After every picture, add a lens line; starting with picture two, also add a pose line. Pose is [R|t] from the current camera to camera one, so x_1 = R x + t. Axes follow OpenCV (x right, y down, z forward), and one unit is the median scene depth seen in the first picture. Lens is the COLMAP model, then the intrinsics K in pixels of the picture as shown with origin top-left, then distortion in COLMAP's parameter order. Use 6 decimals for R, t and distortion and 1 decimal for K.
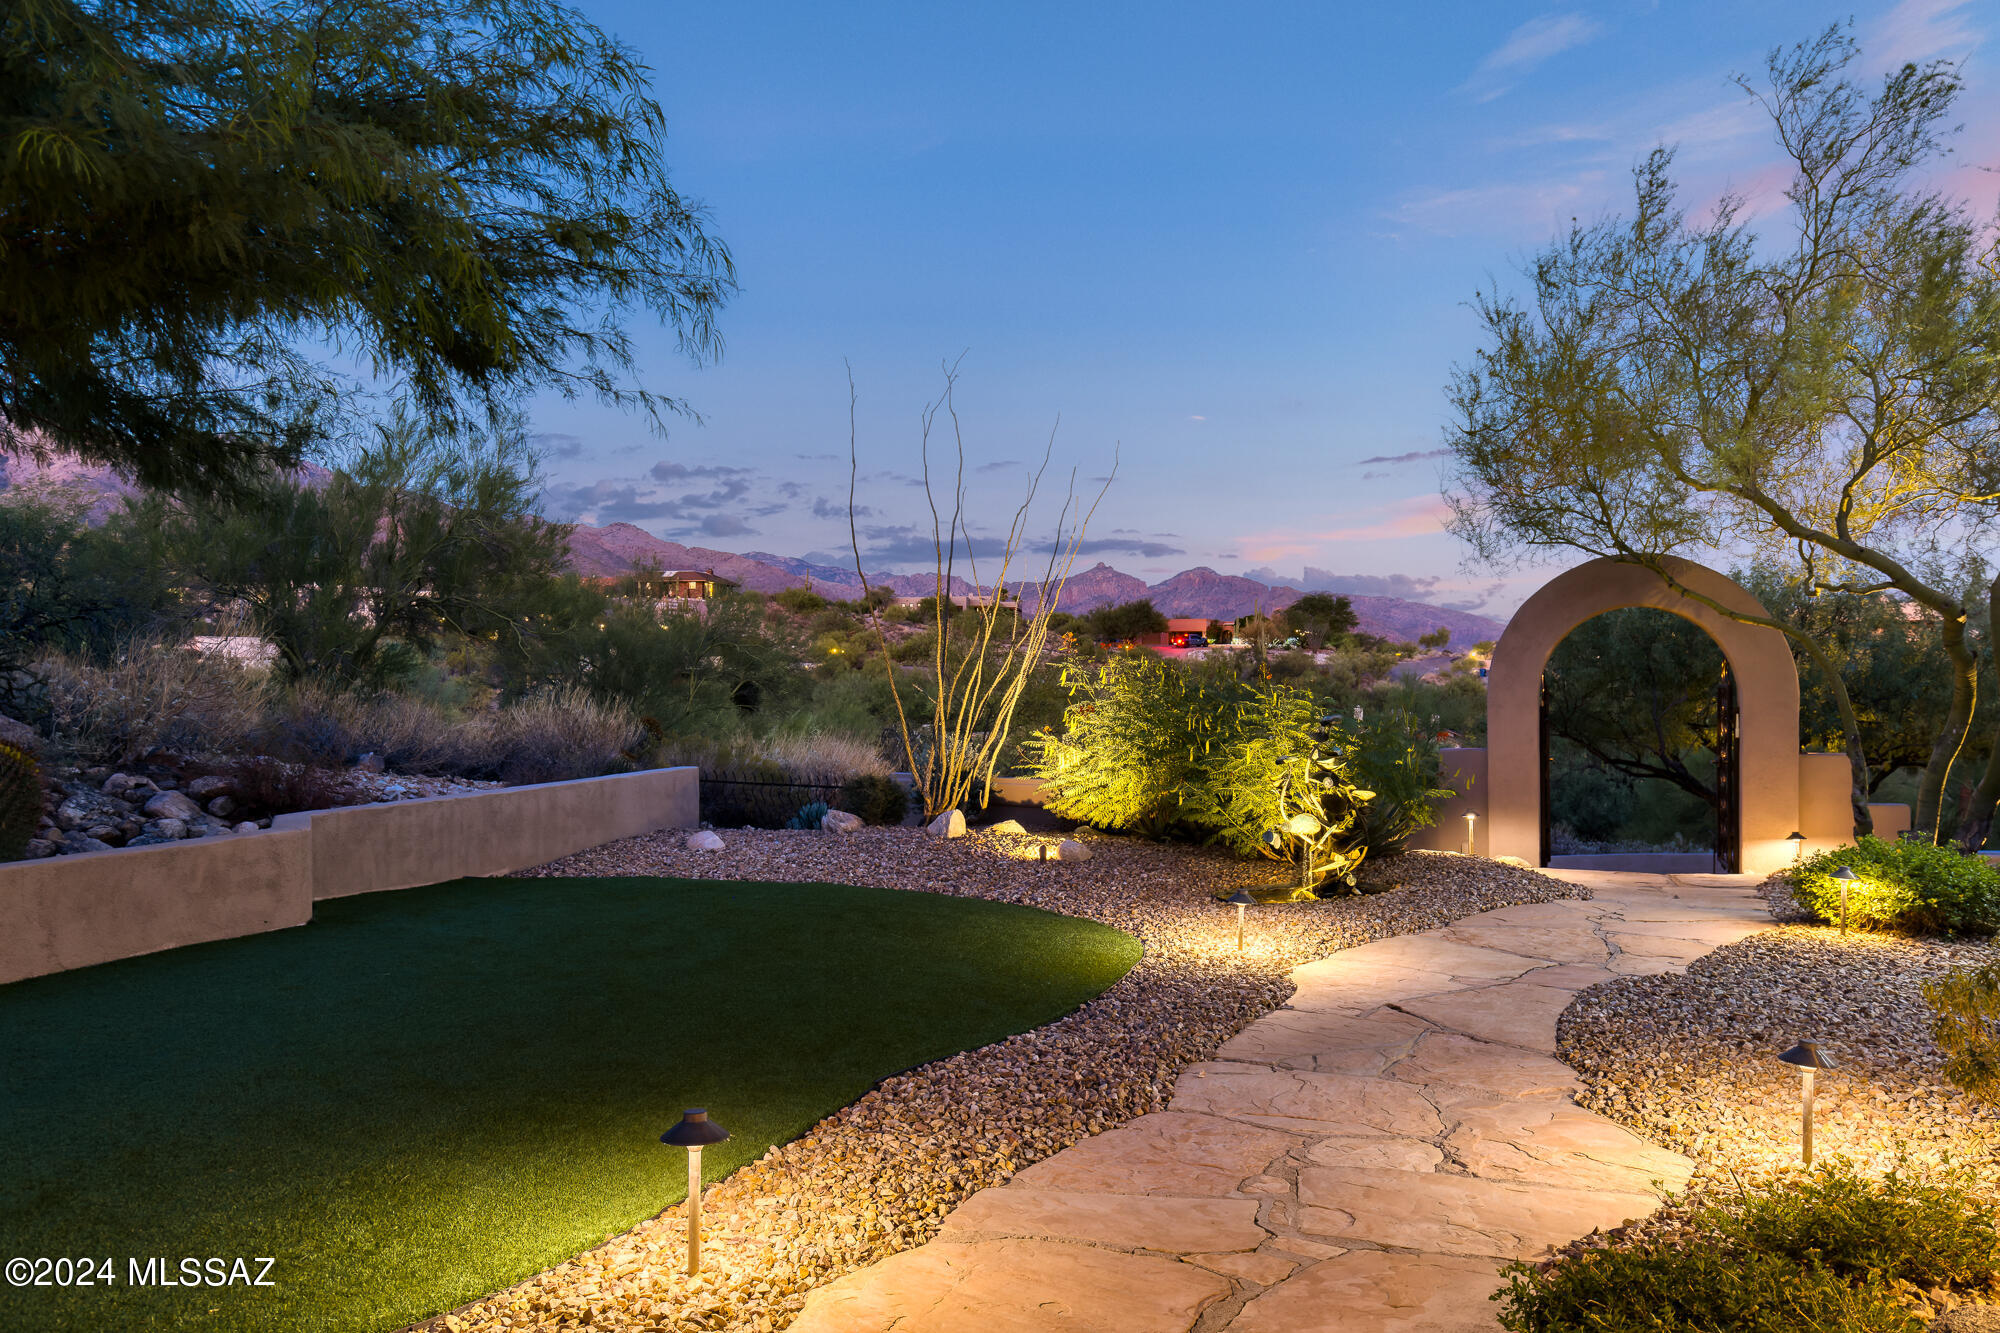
lens RADIAL K [[1490.4, 0, 994.4], [0, 1490.4, 664.4], [0, 0, 1]] dist [0.004144, 0.005549]
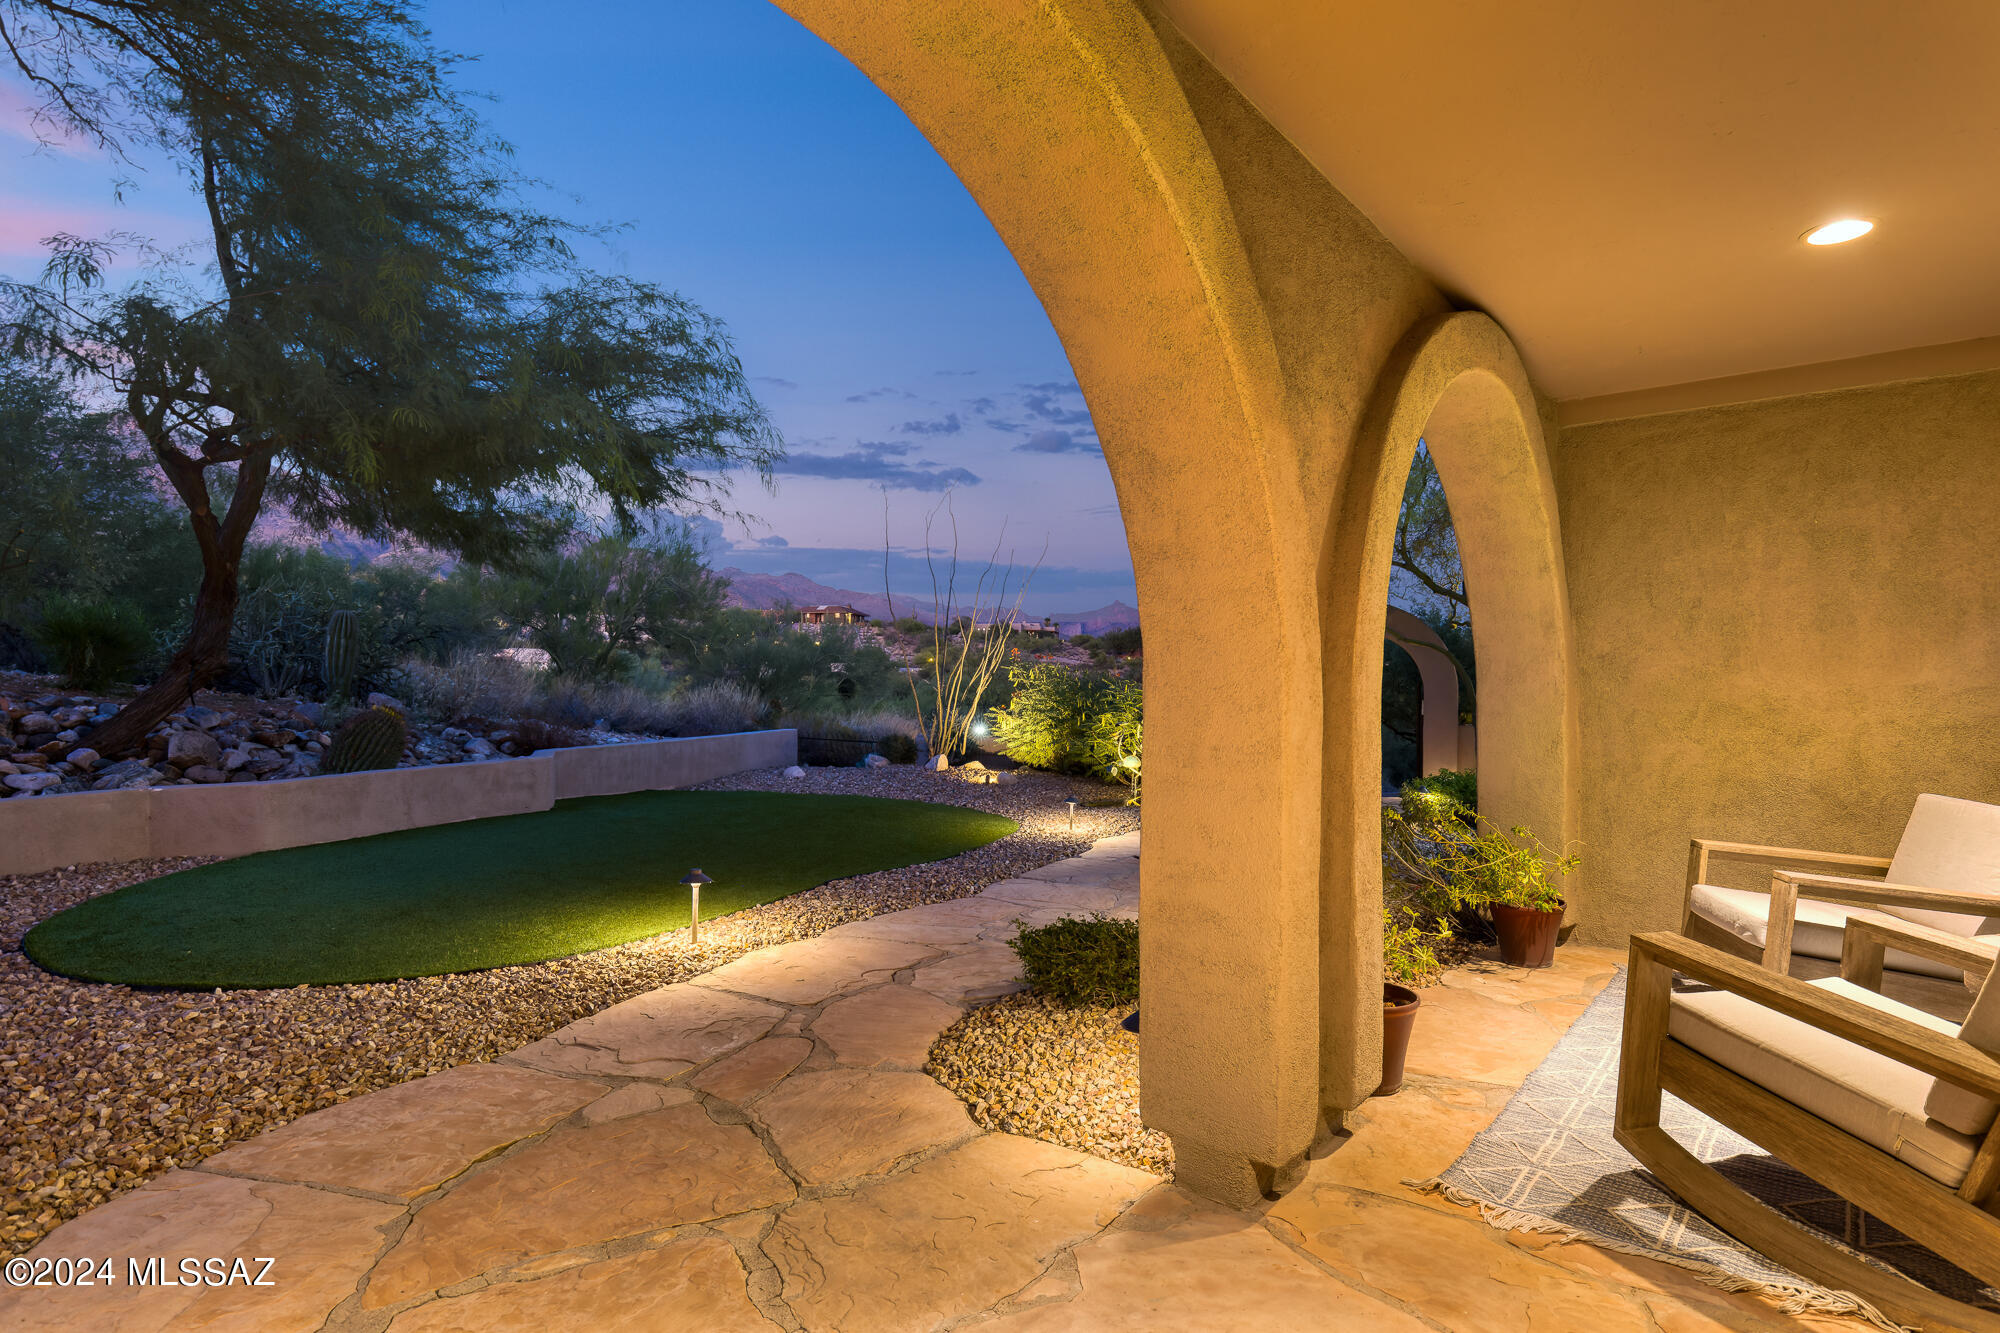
lens RADIAL K [[1014.0, 0, 1008.1], [0, 1014.0, 667.5], [0, 0, 1]] dist [0.003657, -0.000007]
pose [[0.999358, 0.004911, -0.035496, 0.090905], [-0.004976, 0.999986, -0.001761, 0.002053], [0.035487, 0.001937, 0.999368, -0.136561]]
